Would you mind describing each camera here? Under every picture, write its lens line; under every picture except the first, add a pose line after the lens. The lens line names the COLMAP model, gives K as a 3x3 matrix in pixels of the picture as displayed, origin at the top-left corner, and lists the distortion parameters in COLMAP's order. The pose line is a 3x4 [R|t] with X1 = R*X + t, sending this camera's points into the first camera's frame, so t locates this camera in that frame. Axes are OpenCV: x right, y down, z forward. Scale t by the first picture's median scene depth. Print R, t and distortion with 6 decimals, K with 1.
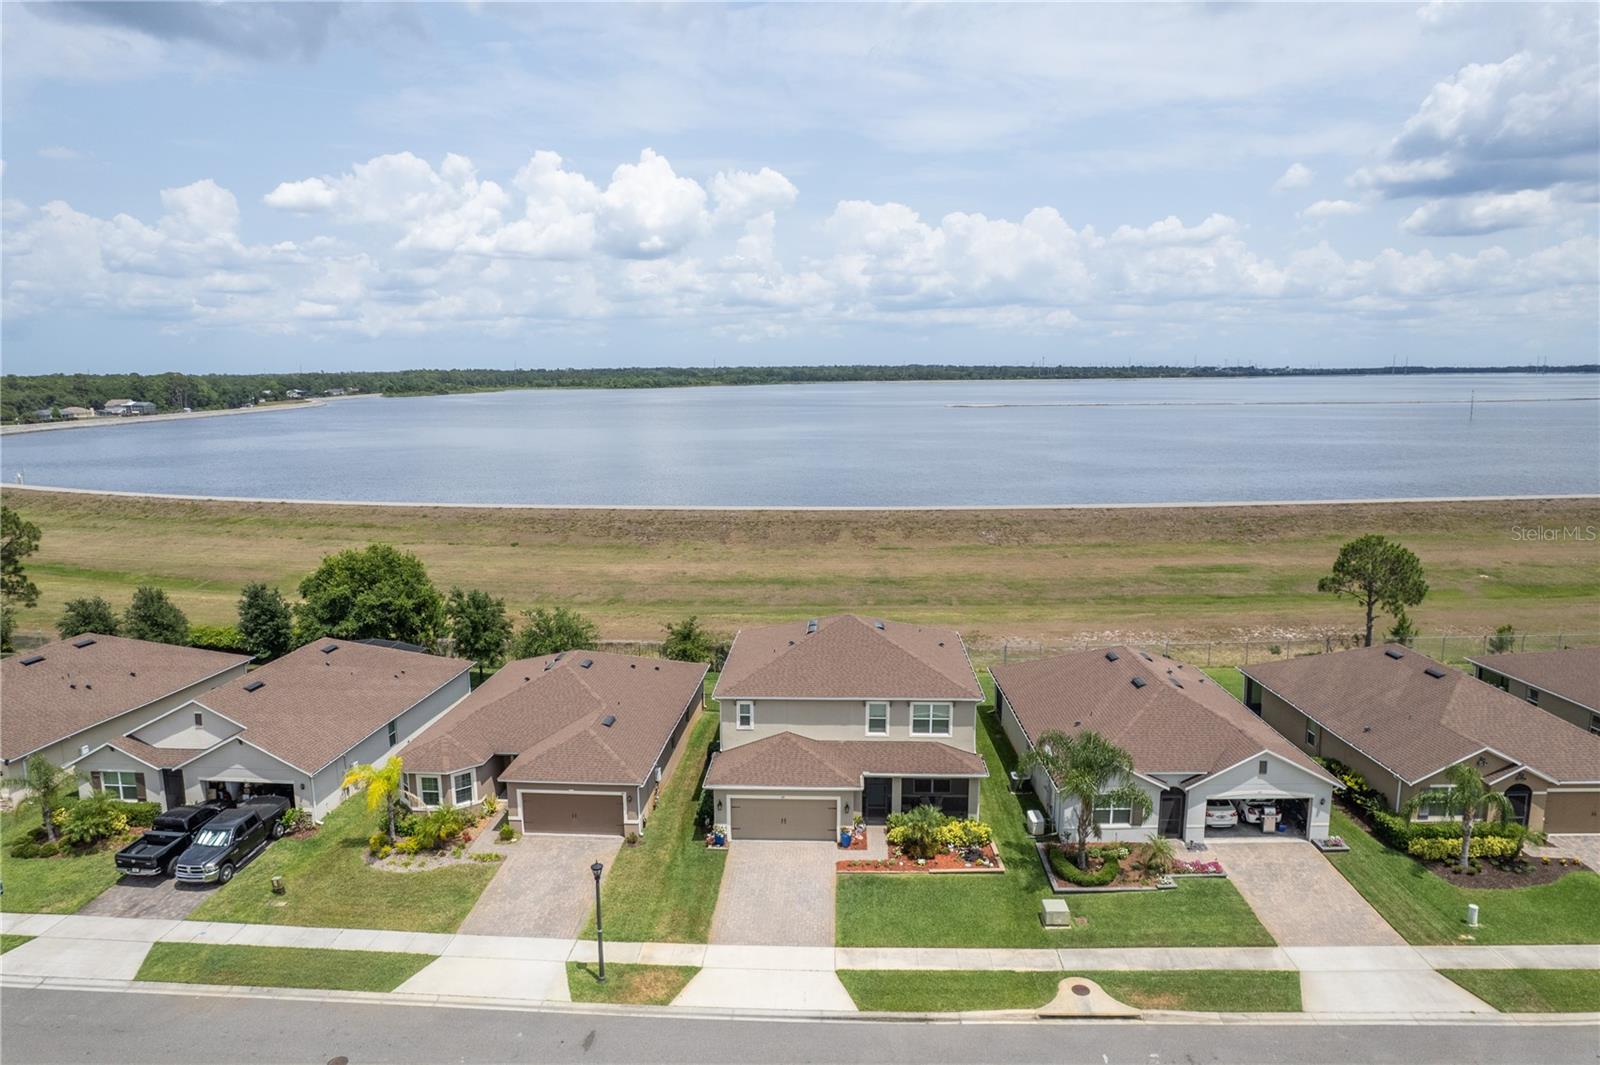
lens RADIAL K [[1023.5, 0, 800.0], [0, 1023.5, 532.5], [0, 0, 1]] dist [-0.090897, 0.086566]
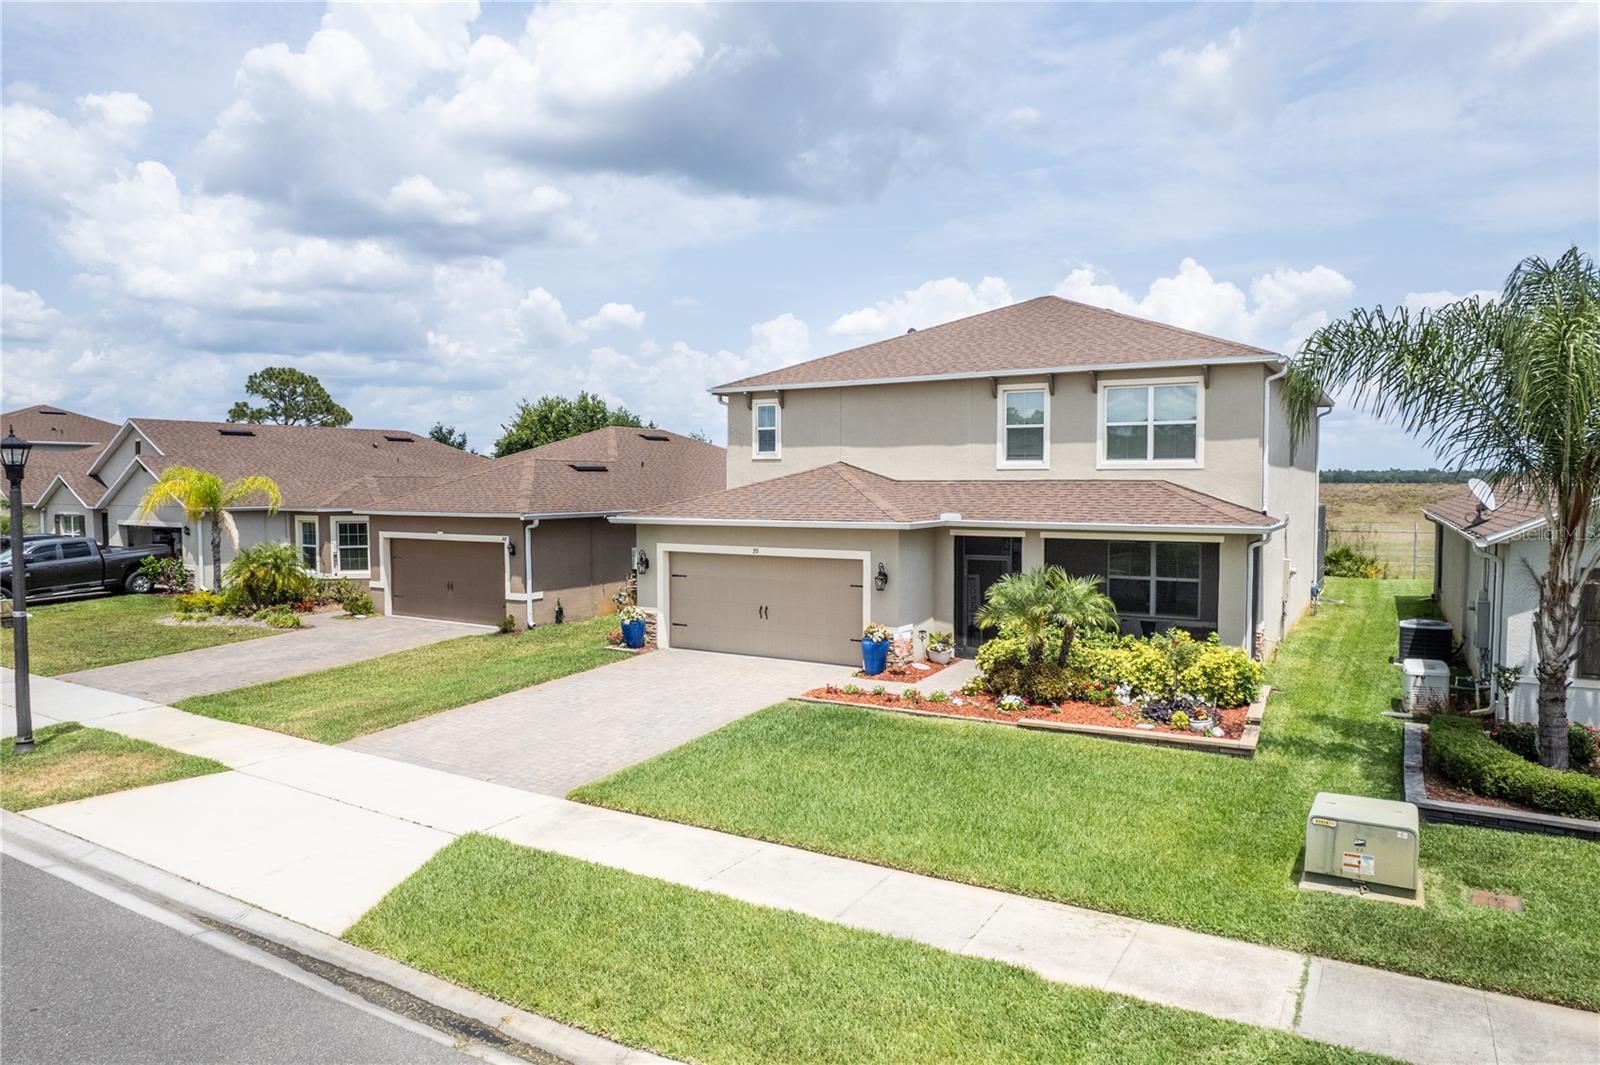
lens RADIAL K [[1023.5, 0, 800.0], [0, 1023.5, 532.5], [0, 0, 1]] dist [-0.090897, 0.086566]
pose [[0.874484, 0.025792, -0.484369, 0.203848], [-0.077577, 0.993168, -0.087174, 0.272689], [0.478811, 0.113808, 0.870510, 0.581401]]
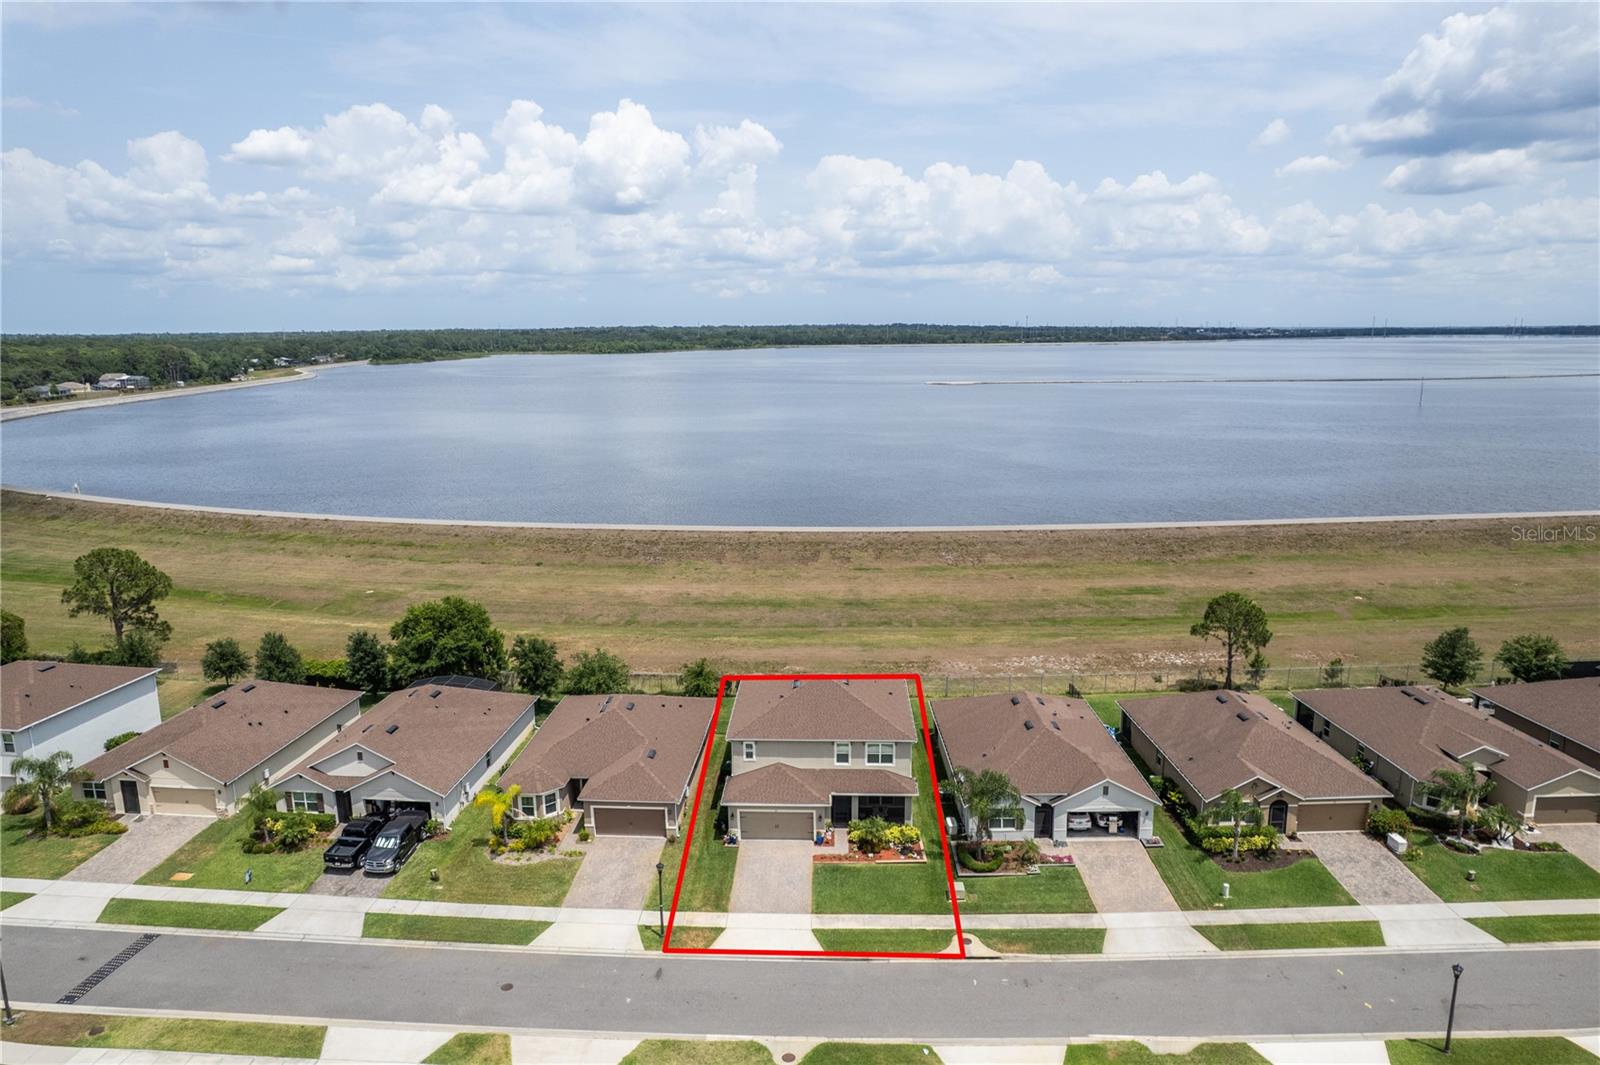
lens RADIAL K [[1023.5, 0, 800.0], [0, 1023.5, 532.5], [0, 0, 1]] dist [-0.090897, 0.086566]
pose [[0.999865, -0.000161, 0.016459, -0.006486], [-0.000534, 0.999108, 0.042222, -0.184416], [-0.016451, -0.042225, 0.998973, -0.403402]]
